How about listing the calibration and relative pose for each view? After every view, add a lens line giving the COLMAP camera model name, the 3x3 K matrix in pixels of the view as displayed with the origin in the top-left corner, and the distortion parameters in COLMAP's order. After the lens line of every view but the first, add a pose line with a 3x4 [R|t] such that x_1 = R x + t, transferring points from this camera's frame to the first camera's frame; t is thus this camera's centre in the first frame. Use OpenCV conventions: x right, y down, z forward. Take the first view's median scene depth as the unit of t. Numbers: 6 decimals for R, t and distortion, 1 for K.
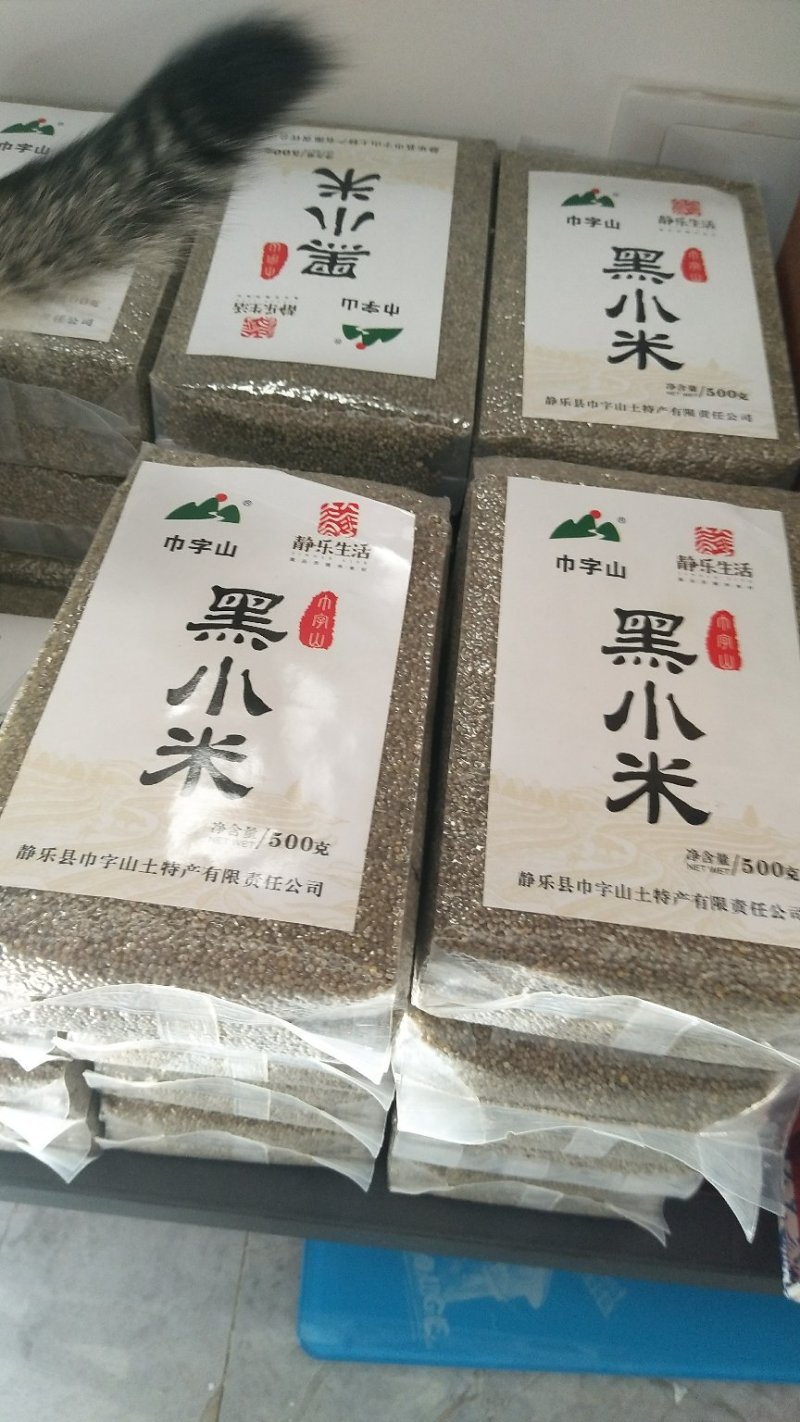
lens RADIAL K [[1157.1, 0, 399.1], [0, 1157.1, 723.5], [0, 0, 1]] dist [0.061335, -0.123601]
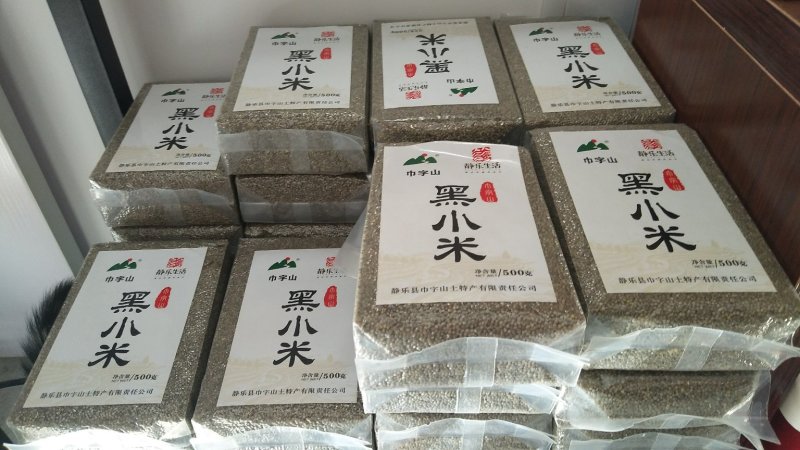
lens RADIAL K [[651.0, 0, 394.2], [0, 651.0, 225.0], [0, 0, 1]] dist [0.061335, -0.123601]
pose [[0.989492, -0.141578, 0.029358, -0.276559], [0.144384, 0.956676, -0.252834, 0.241232], [0.007710, 0.254416, 0.967064, -0.149231]]
